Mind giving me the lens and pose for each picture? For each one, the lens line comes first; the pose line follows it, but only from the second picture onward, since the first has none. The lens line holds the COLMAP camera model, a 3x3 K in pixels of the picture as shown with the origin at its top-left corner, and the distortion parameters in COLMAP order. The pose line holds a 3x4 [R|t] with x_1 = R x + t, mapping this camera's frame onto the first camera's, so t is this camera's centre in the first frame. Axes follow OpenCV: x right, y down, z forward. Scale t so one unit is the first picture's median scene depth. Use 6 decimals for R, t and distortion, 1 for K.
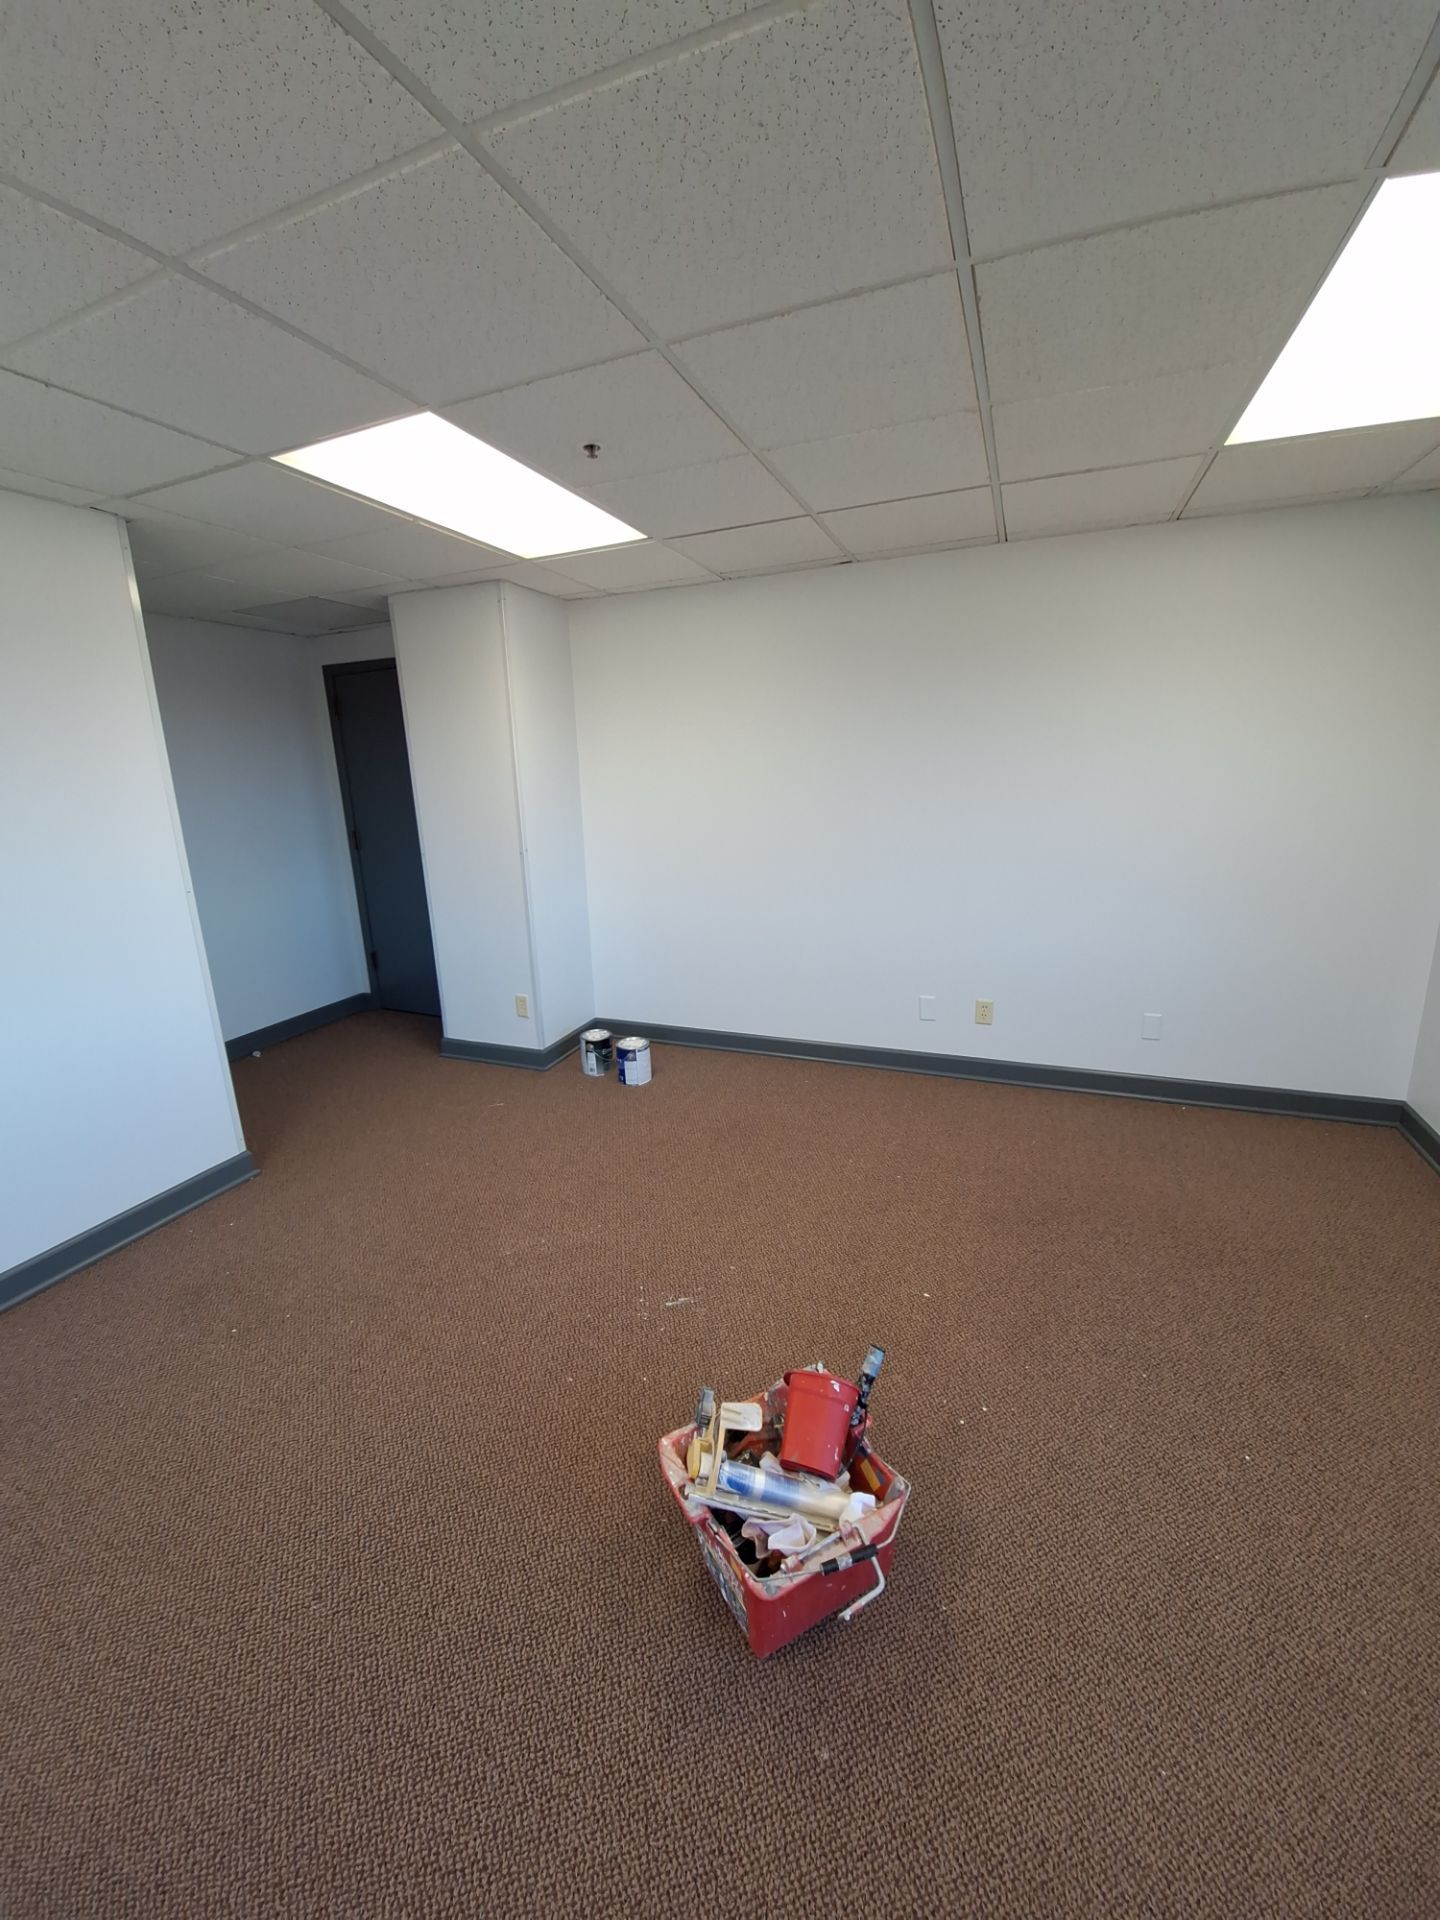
lens RADIAL K [[753.0, 0, 715.8], [0, 753.0, 954.3], [0, 0, 1]] dist [-0.003864, -0.009332]
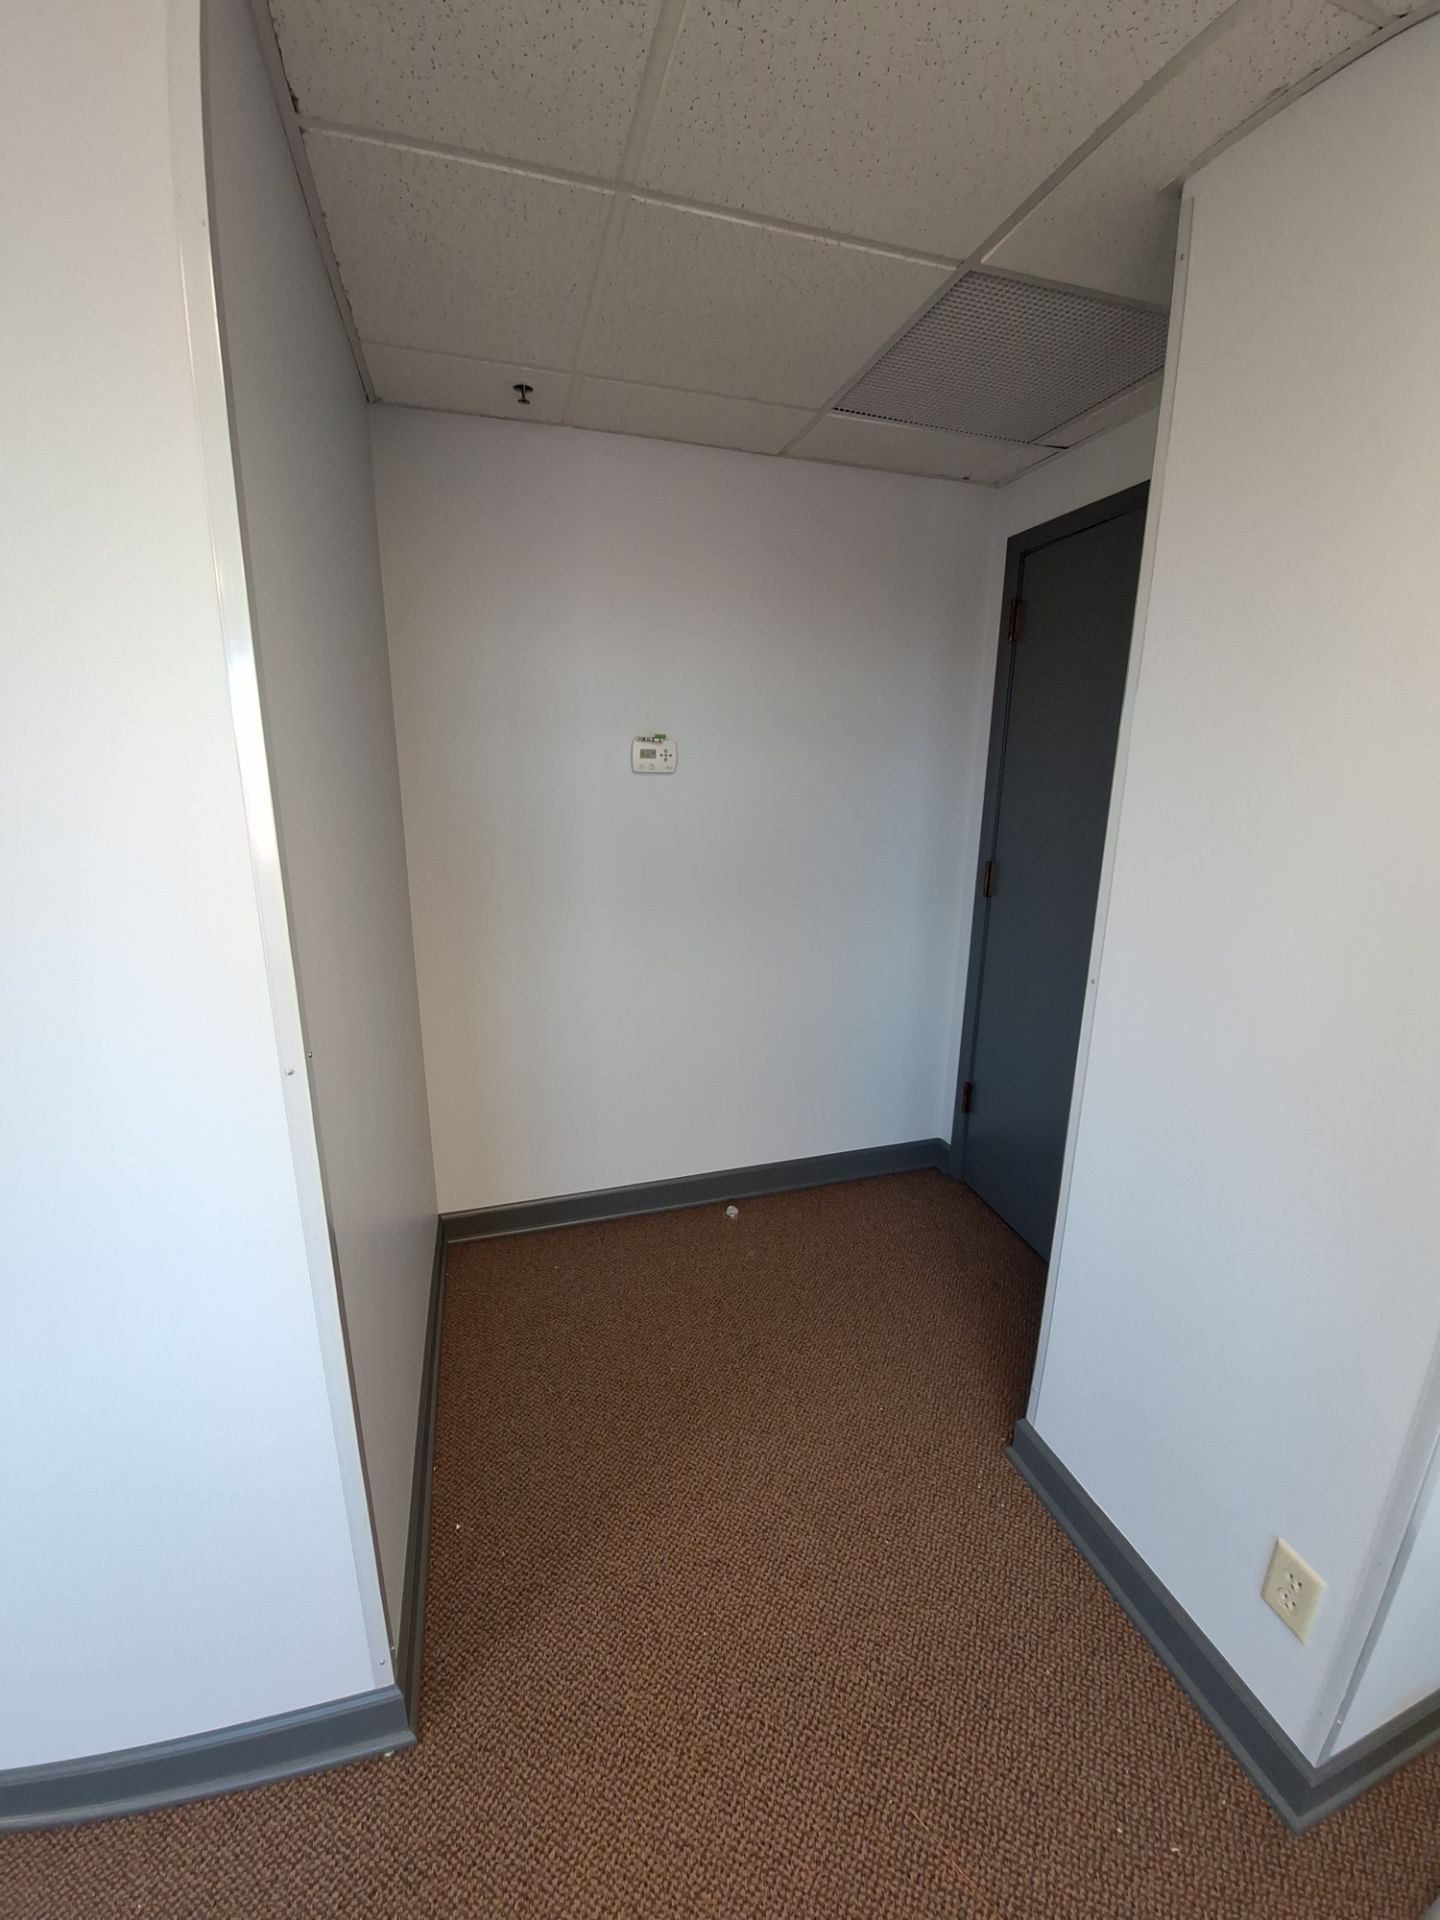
lens RADIAL K [[753.0, 0, 715.8], [0, 753.0, 954.3], [0, 0, 1]] dist [-0.003864, -0.009332]
pose [[0.623473, 0.213893, -0.752018, -0.647089], [-0.188766, 0.974577, 0.120694, -0.412711], [0.758715, 0.066706, 0.647998, 1.787604]]
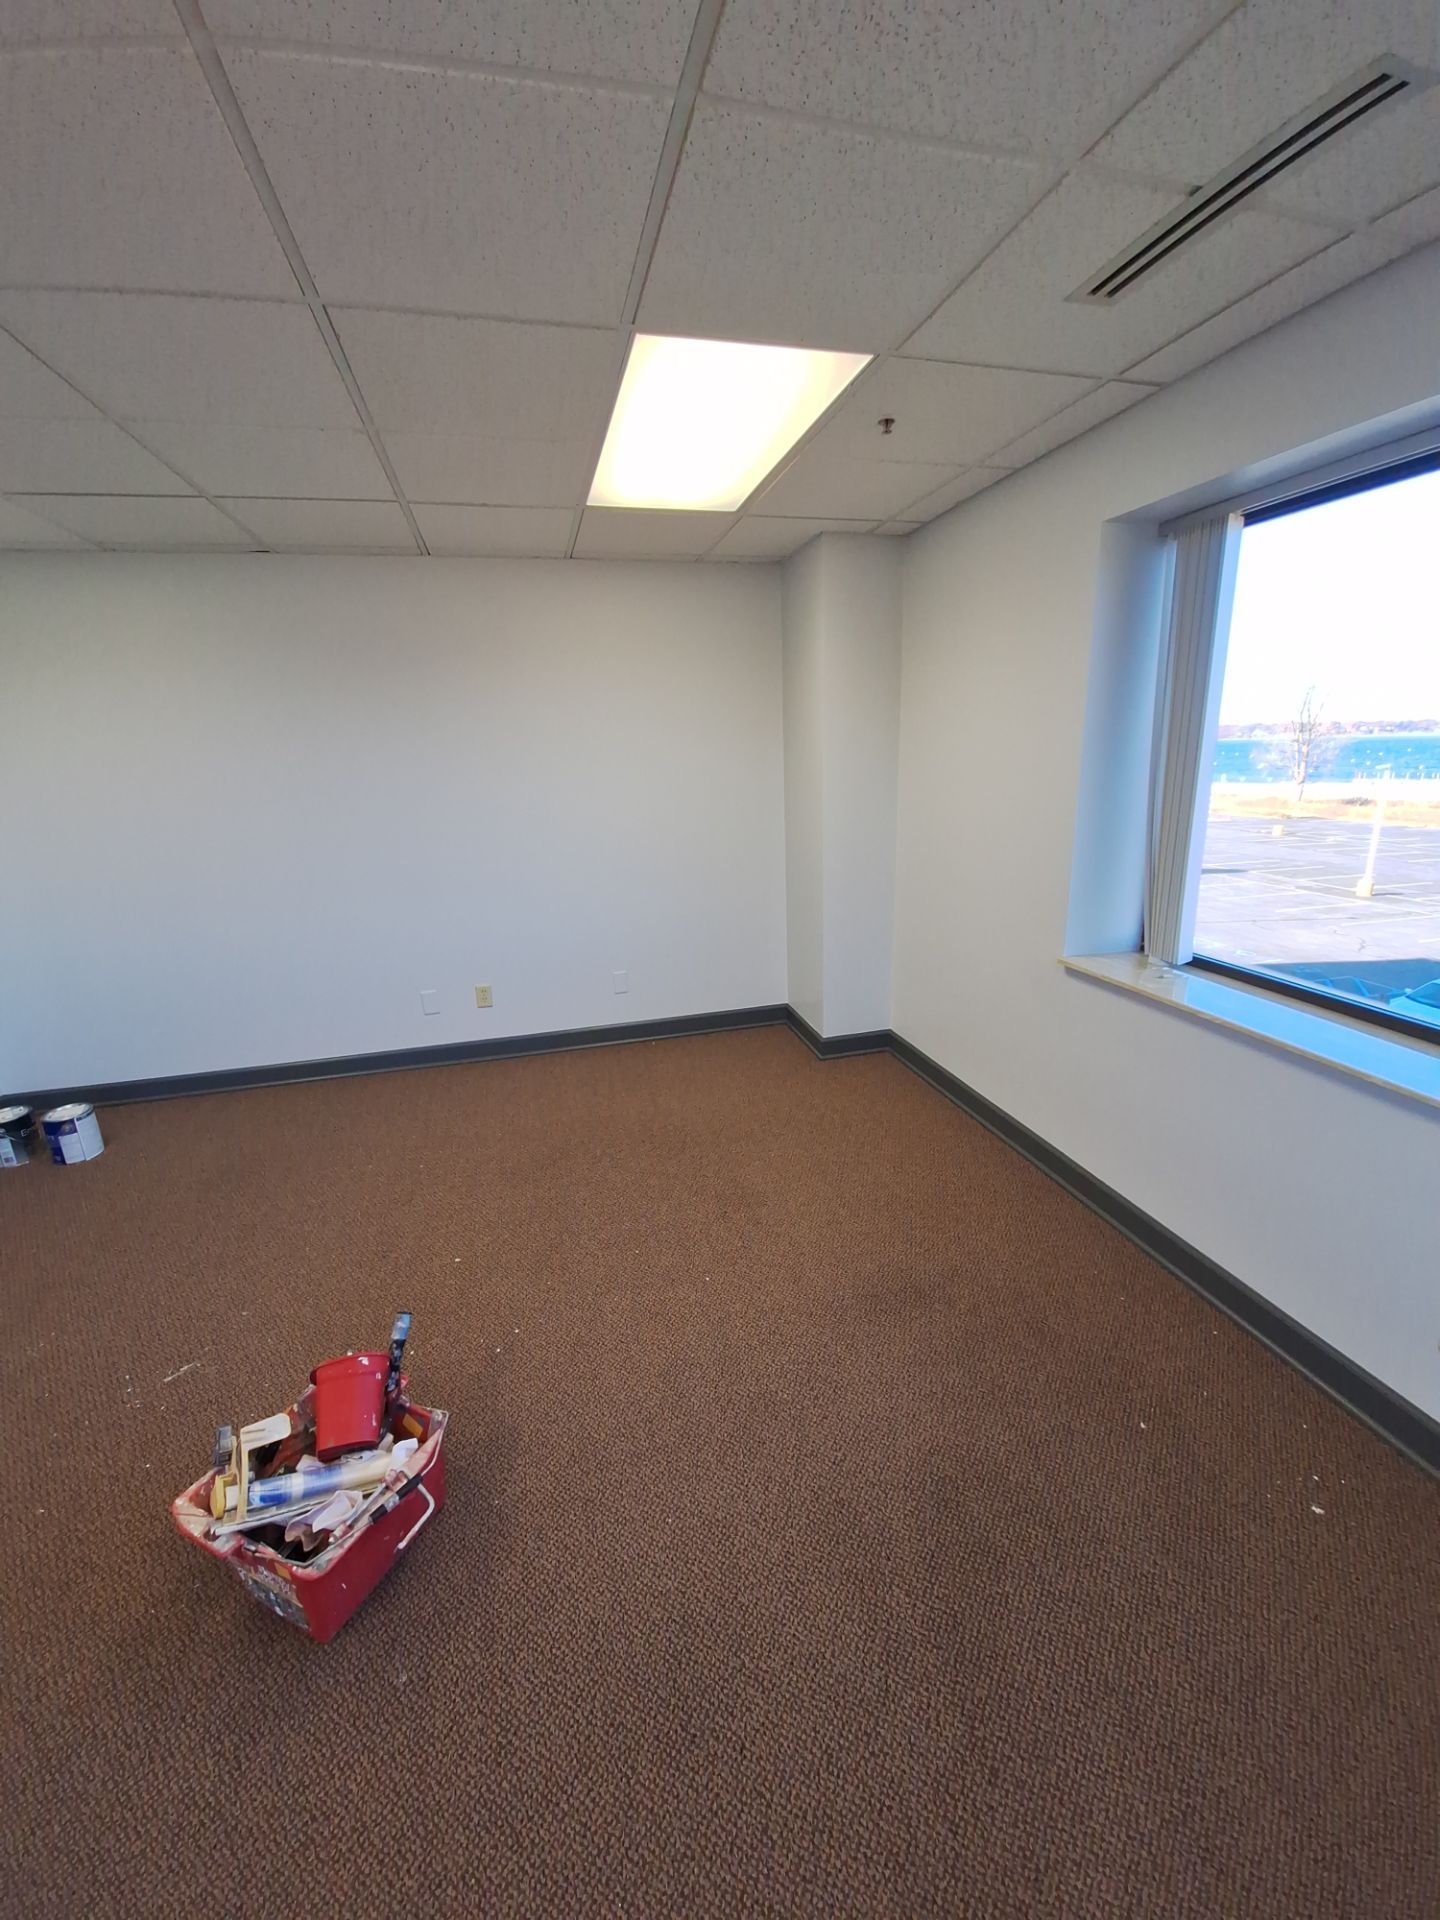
lens RADIAL K [[753.0, 0, 715.8], [0, 753.0, 954.3], [0, 0, 1]] dist [-0.003864, -0.009332]
pose [[0.805355, -0.144913, 0.574808, 0.037315], [0.146354, 0.988249, 0.044090, 0.045975], [-0.574443, 0.048618, 0.817100, -0.155186]]
